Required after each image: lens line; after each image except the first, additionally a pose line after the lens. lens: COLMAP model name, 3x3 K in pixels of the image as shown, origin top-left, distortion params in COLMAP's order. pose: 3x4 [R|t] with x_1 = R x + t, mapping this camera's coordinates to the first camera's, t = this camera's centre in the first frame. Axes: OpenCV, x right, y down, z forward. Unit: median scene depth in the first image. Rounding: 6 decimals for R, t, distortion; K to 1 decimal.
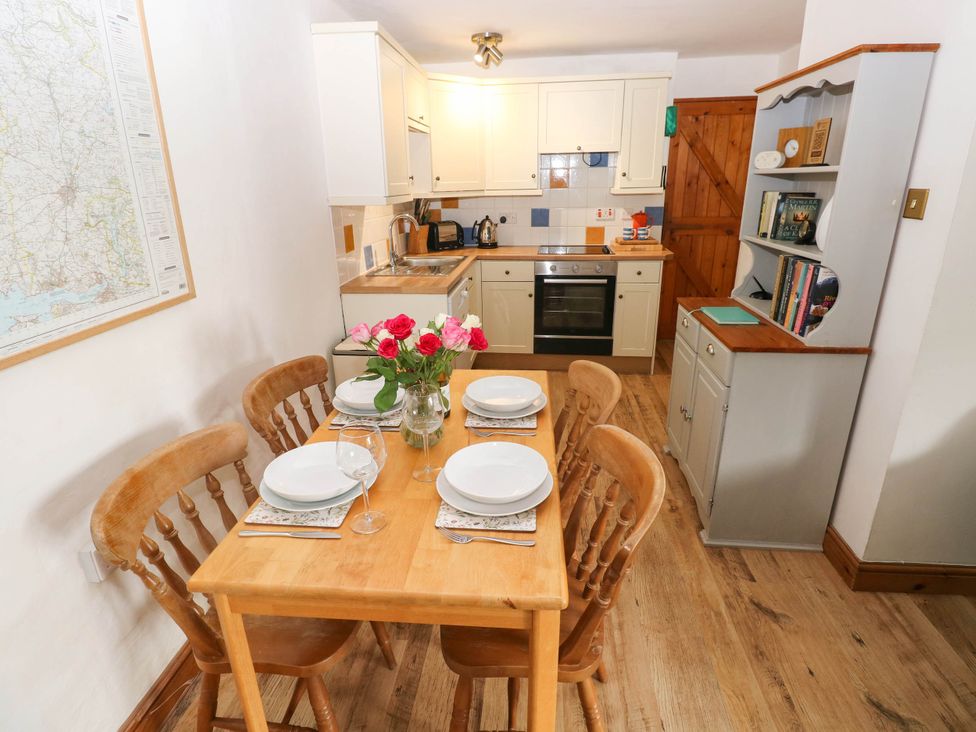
lens RADIAL K [[513.1, 0, 483.7], [0, 513.1, 360.2], [0, 0, 1]] dist [-0.001600, -0.011980]
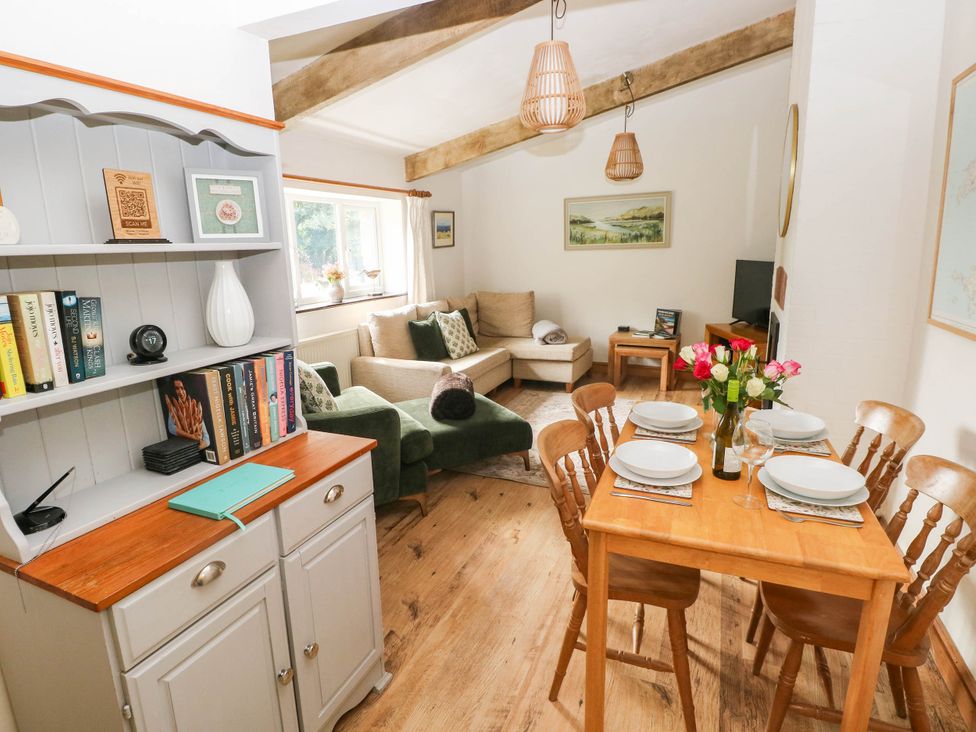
lens RADIAL K [[533.2, 0, 492.0], [0, 533.2, 360.6], [0, 0, 1]] dist [-0.002227, -0.000476]
pose [[-0.959320, -0.025381, 0.281176, 0.021693], [0.125453, 0.853895, 0.505098, -0.262236], [-0.252915, 0.519826, -0.815975, 0.738561]]
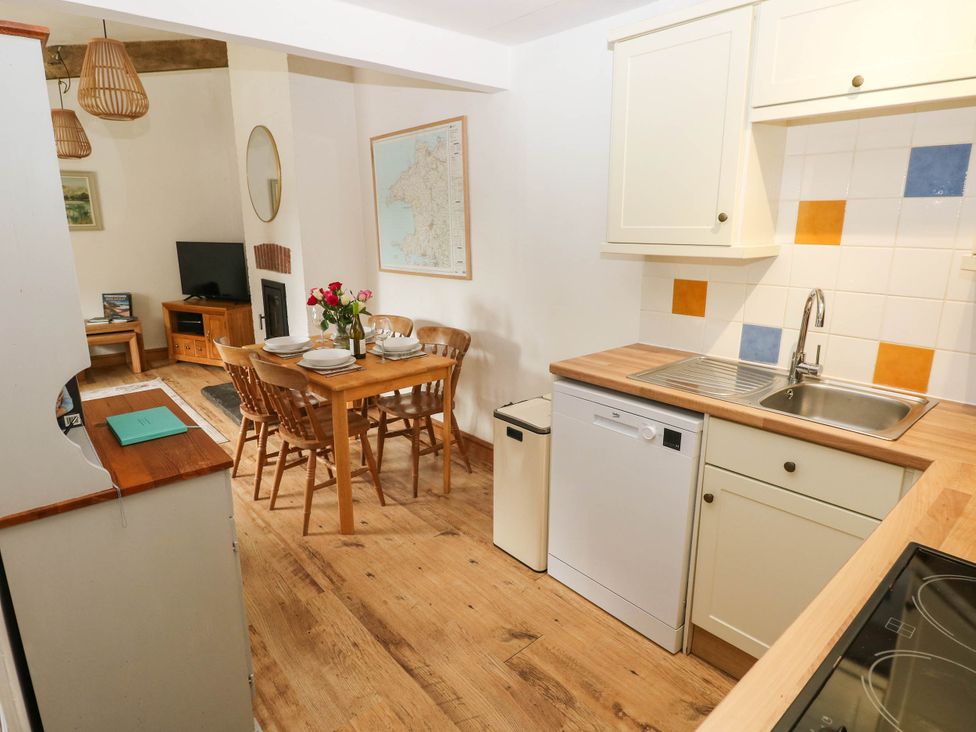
lens RADIAL K [[533.2, 0, 492.0], [0, 533.2, 360.6], [0, 0, 1]] dist [-0.002227, -0.000476]
pose [[-0.664530, 0.202378, -0.719335, 0.362403], [-0.234889, 0.857264, 0.458176, -0.325149], [0.709385, 0.473436, -0.522141, 0.908756]]
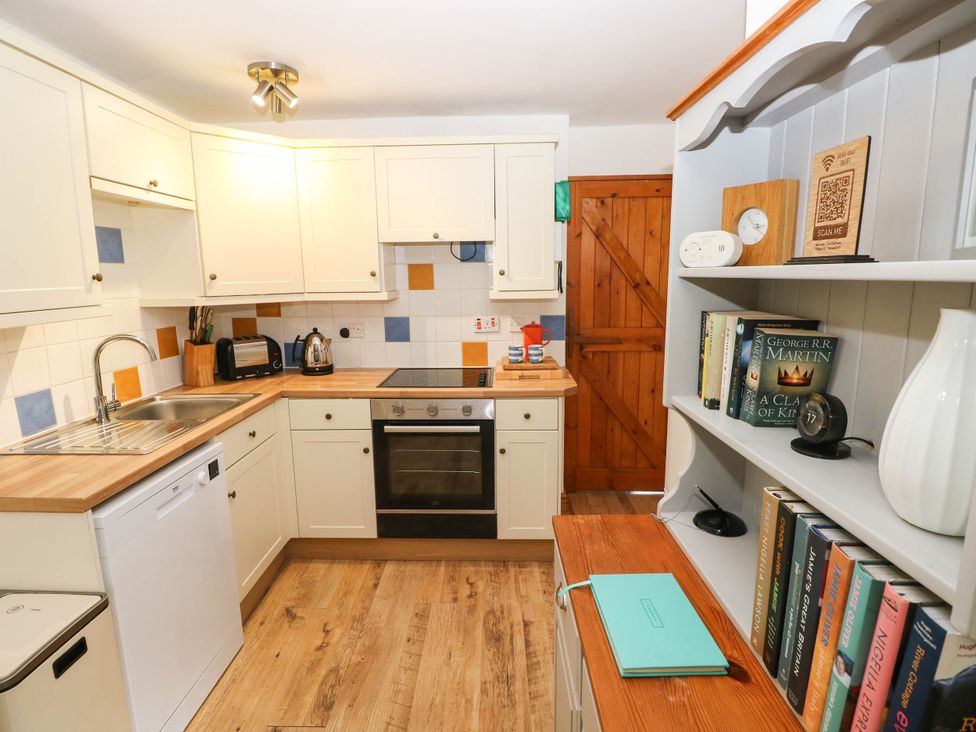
lens RADIAL K [[513.1, 0, 483.7], [0, 513.1, 360.2], [0, 0, 1]] dist [-0.001600, -0.011980]
pose [[0.995307, -0.008899, 0.096362, 0.172870], [0.025140, 0.985352, -0.168670, -0.122688], [-0.093449, 0.170300, 0.980951, 0.324638]]
